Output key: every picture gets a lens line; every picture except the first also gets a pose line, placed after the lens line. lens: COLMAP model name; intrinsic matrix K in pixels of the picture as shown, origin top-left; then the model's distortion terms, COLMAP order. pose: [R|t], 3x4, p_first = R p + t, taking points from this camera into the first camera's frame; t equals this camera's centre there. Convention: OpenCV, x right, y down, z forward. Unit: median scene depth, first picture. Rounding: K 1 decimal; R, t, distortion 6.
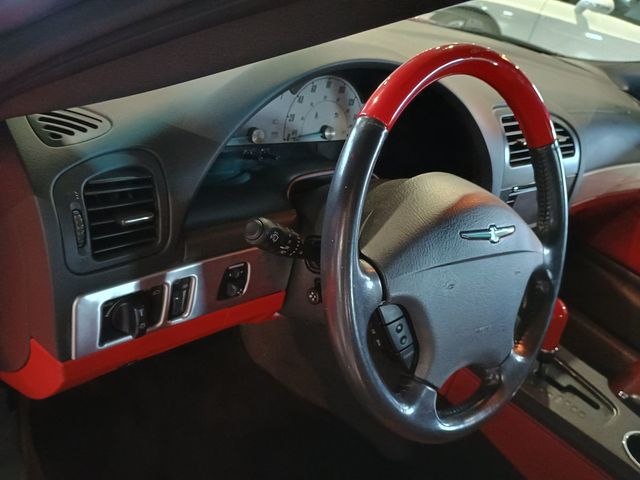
lens RADIAL K [[493.5, 0, 320.0], [0, 493.5, 240.0], [0, 0, 1]] dist [-0.007257, -0.133091]
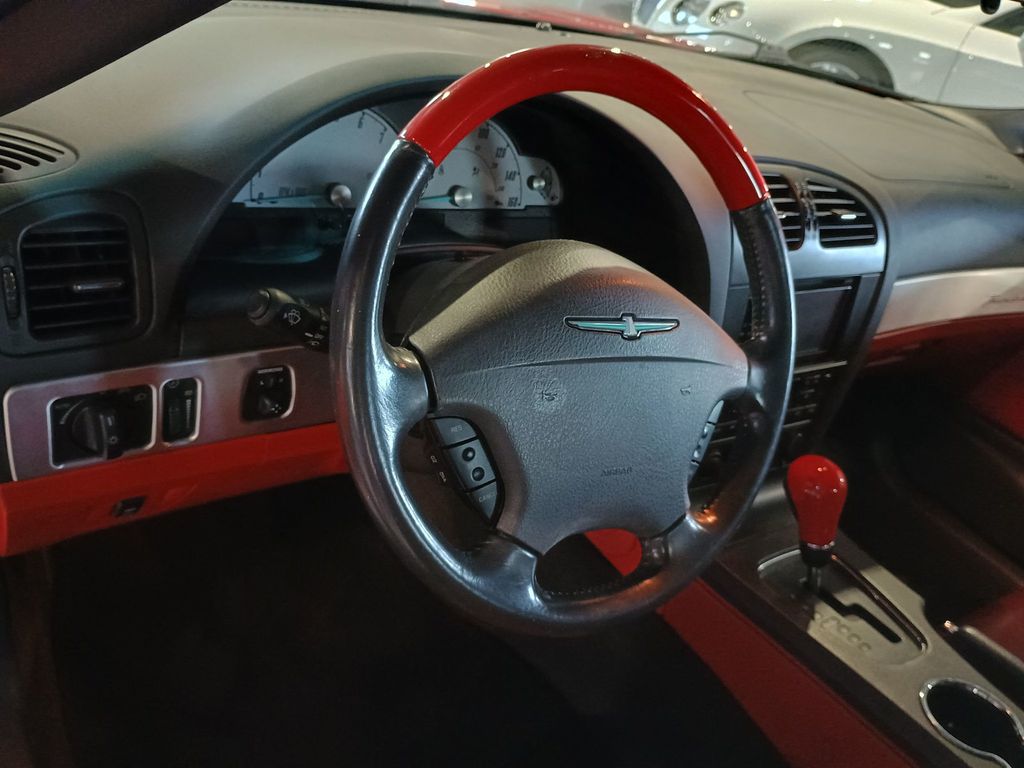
lens RADIAL K [[768.9, 0, 514.0], [0, 768.9, 380.2], [0, 0, 1]] dist [0.009010, -0.094414]
pose [[0.997186, 0.025775, -0.070400, 0.280094], [-0.027507, 0.999339, -0.023749, 0.093568], [0.069741, 0.025618, 0.997236, -0.061089]]
